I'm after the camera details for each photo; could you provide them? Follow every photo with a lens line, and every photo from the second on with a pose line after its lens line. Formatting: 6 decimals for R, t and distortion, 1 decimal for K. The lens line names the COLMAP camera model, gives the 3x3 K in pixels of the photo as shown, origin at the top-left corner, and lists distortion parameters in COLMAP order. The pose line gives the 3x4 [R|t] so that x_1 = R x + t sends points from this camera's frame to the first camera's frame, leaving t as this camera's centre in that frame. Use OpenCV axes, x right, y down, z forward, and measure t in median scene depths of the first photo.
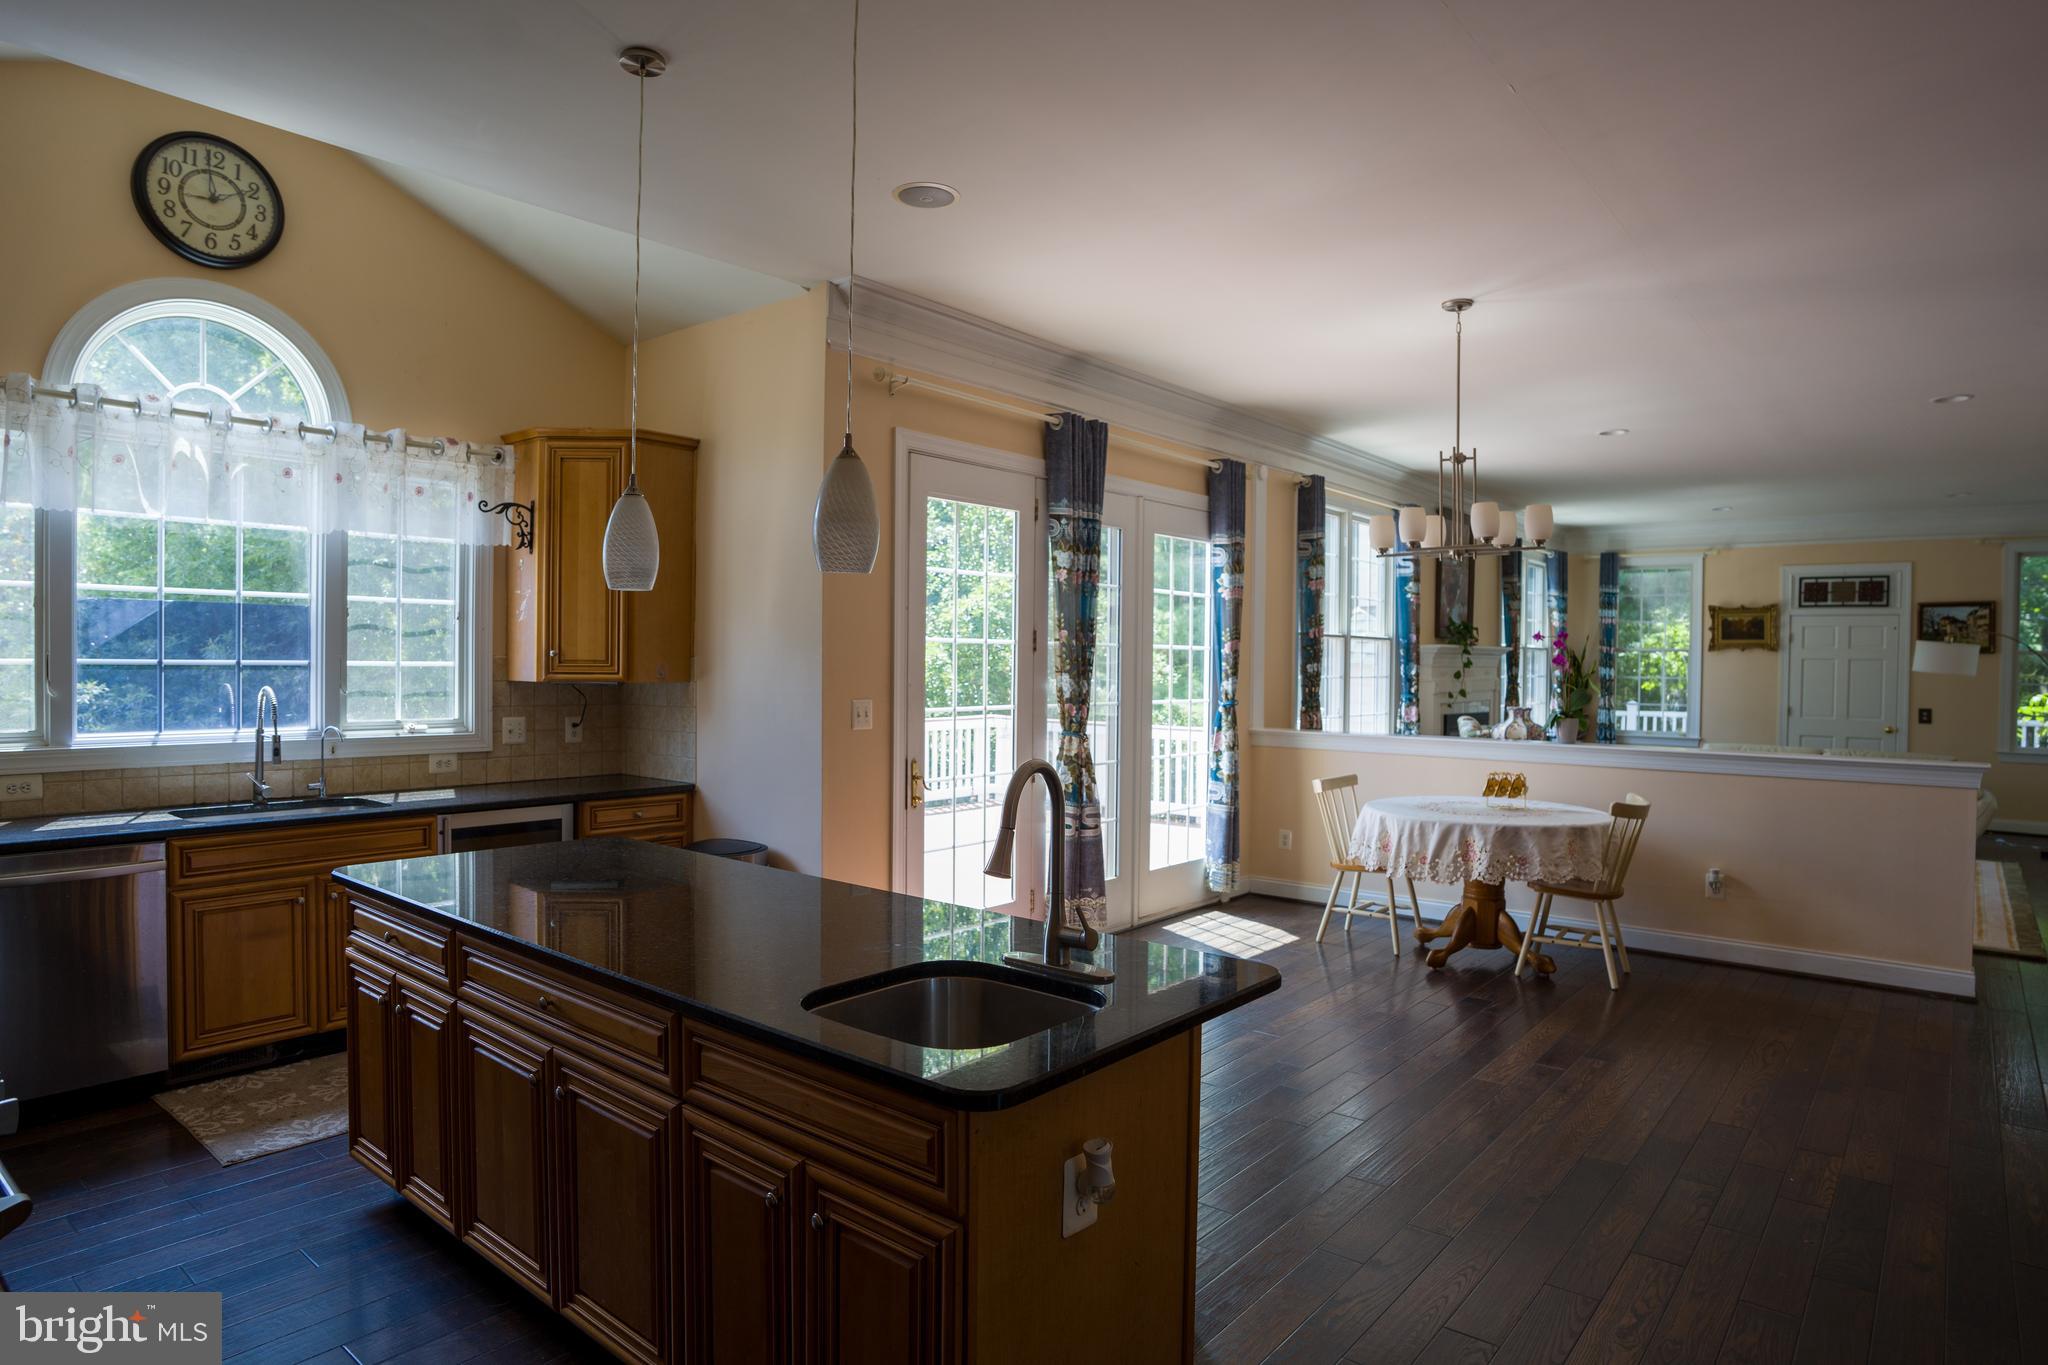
lens RADIAL K [[1173.3, 0, 1024.0], [0, 1173.3, 682.5], [0, 0, 1]] dist [-0.107200, 0.061183]
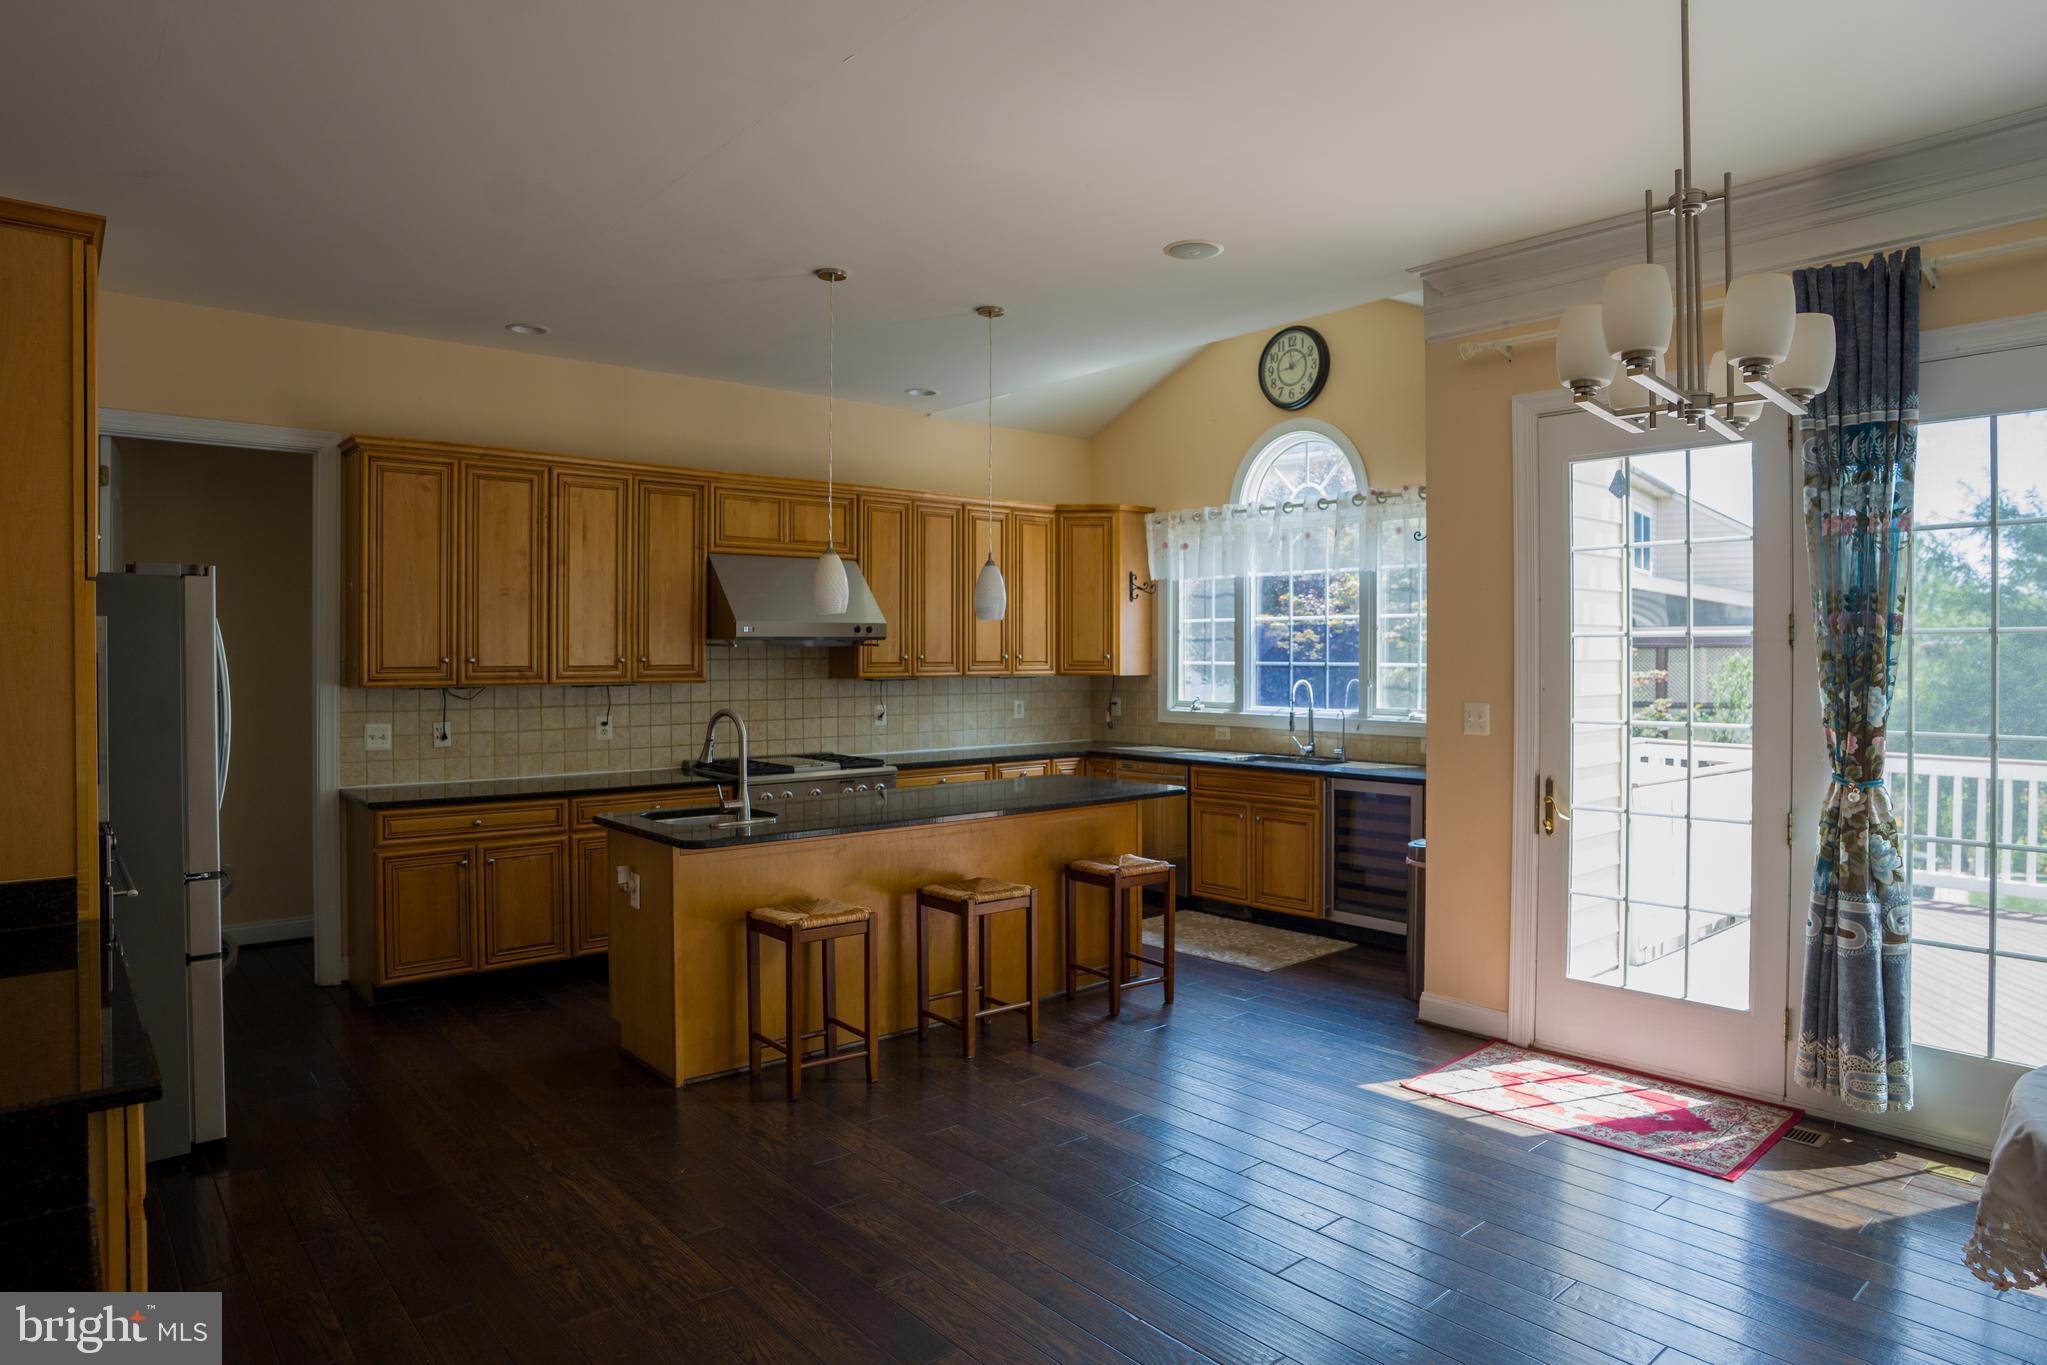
lens RADIAL K [[1185.4, 0, 1028.7], [0, 1185.4, 681.0], [0, 0, 1]] dist [-0.105760, 0.062937]
pose [[-0.169057, 0.014376, -0.985501, 0.970777], [-0.018957, 0.999661, 0.017834, -0.017257], [0.985424, 0.021697, -0.168727, 0.944919]]
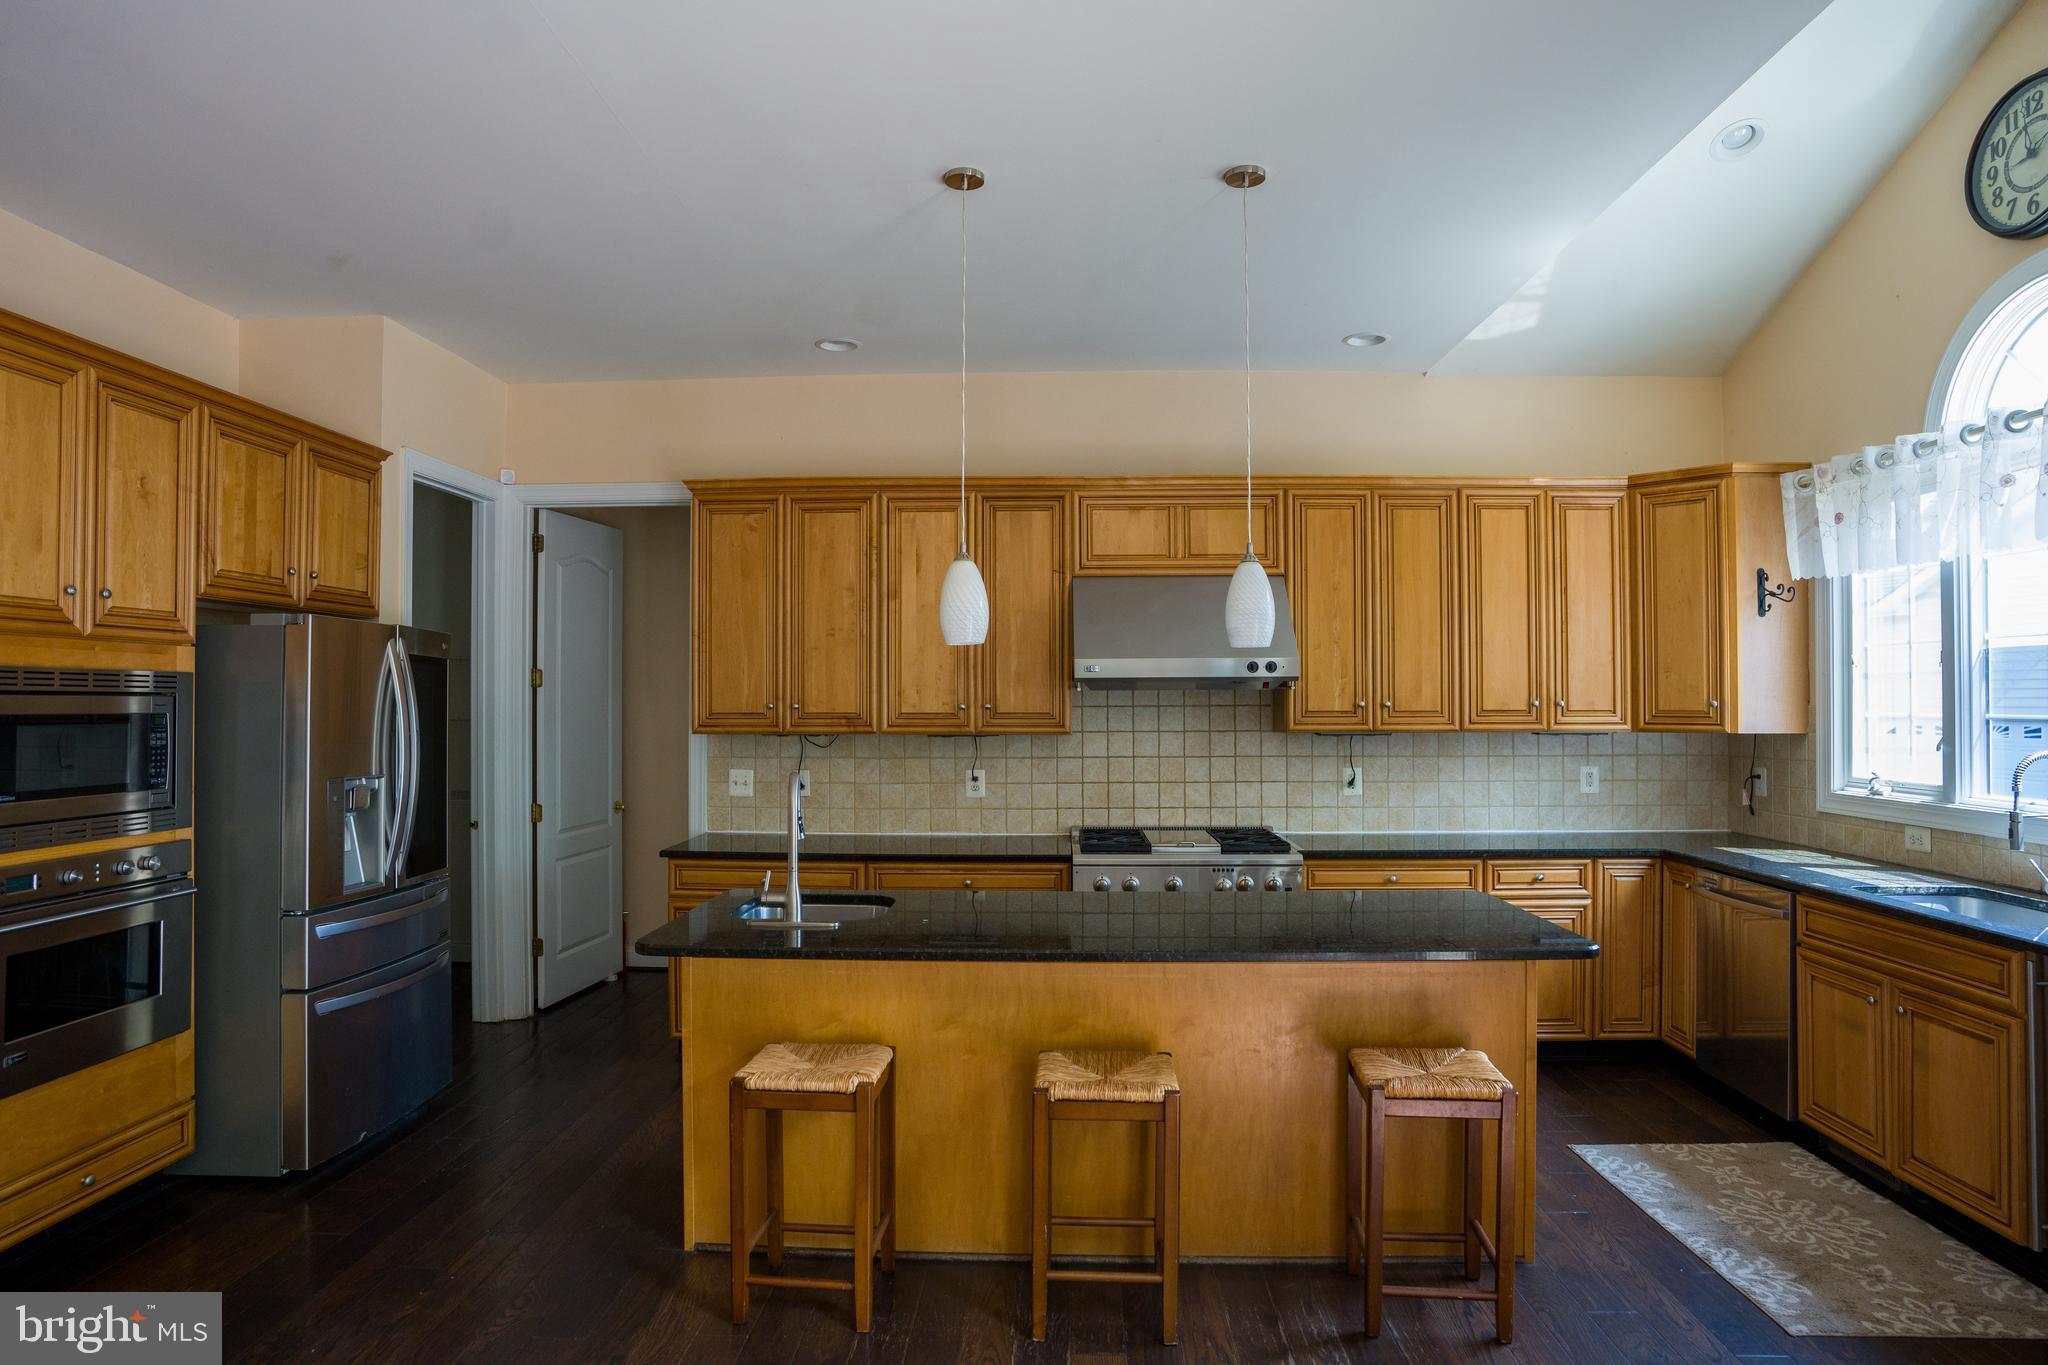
lens RADIAL K [[1173.3, 0, 1024.0], [0, 1173.3, 682.5], [0, 0, 1]] dist [-0.107200, 0.061183]
pose [[-0.788744, -0.016452, -0.614502, 0.362930], [-0.017463, 0.999838, -0.004354, -0.028752], [0.614474, 0.007297, -0.788903, 1.222121]]
